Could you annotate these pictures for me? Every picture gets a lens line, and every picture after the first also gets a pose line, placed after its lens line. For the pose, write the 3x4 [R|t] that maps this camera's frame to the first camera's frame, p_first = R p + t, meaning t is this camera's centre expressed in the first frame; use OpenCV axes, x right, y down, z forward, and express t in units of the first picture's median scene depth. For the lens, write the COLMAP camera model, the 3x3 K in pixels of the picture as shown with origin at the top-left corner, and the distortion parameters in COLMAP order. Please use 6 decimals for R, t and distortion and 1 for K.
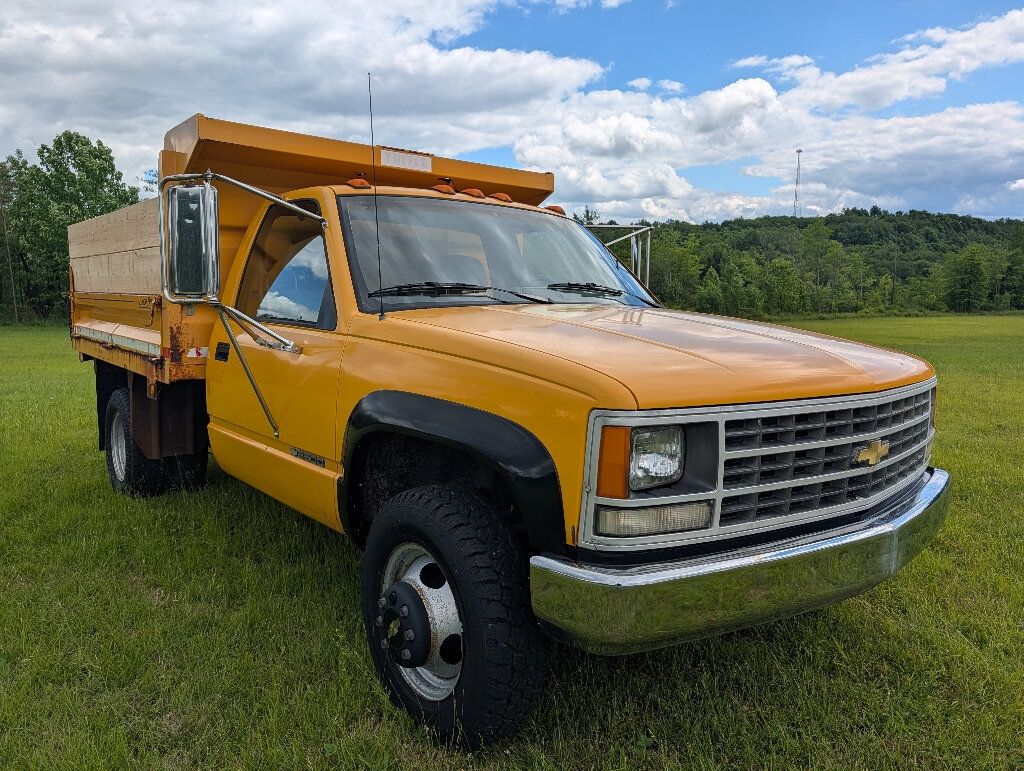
lens RADIAL K [[756.4, 0, 512.0], [0, 756.4, 385.5], [0, 0, 1]] dist [0.010768, -0.006152]
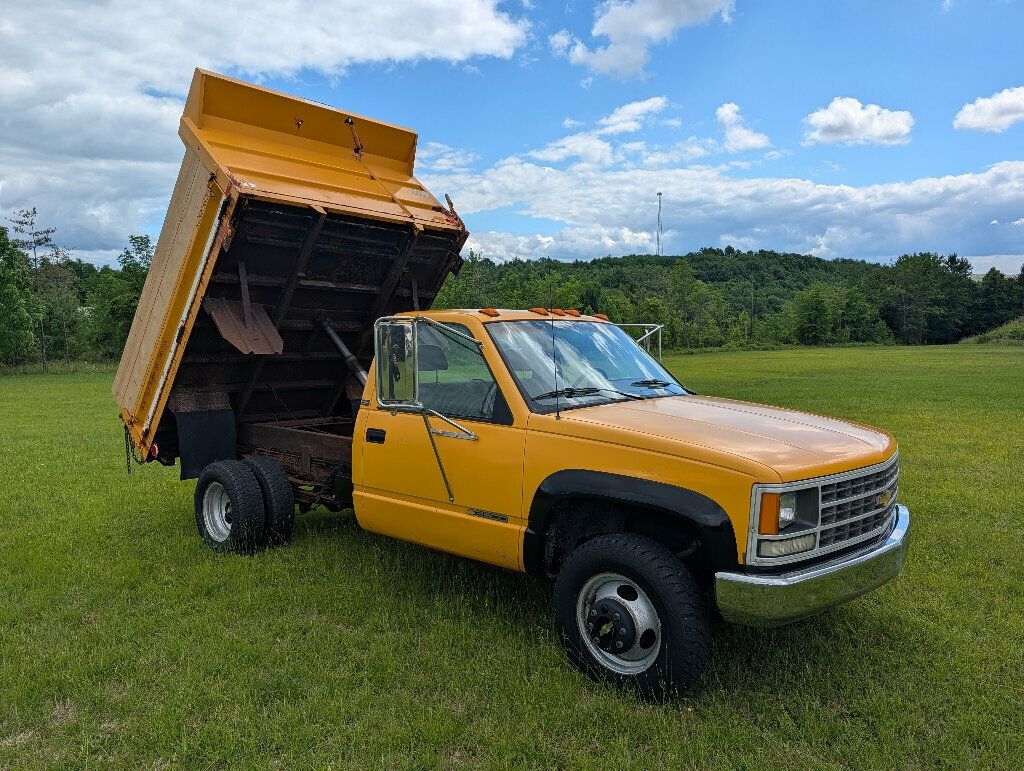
lens RADIAL K [[769.3, 0, 508.8], [0, 769.3, 376.1], [0, 0, 1]] dist [0.008485, -0.003120]
pose [[0.986363, -0.018543, 0.163537, -0.579069], [0.028077, 0.998026, -0.056181, -0.102828], [-0.162172, 0.060007, 0.984936, -0.518299]]
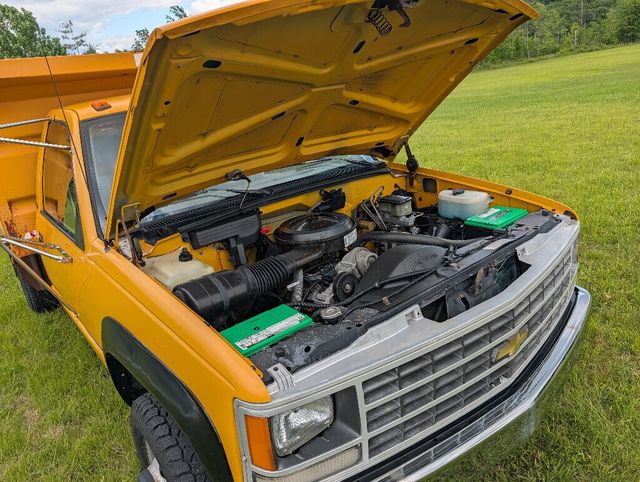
lens RADIAL K [[472.7, 0, 320.0], [0, 472.7, 241.0], [0, 0, 1]] dist [0.010768, -0.006152]
pose [[0.991416, -0.119672, -0.052654, 0.232327], [0.128458, 0.966573, 0.221889, -0.255101], [0.024340, -0.226748, 0.973649, 0.311078]]
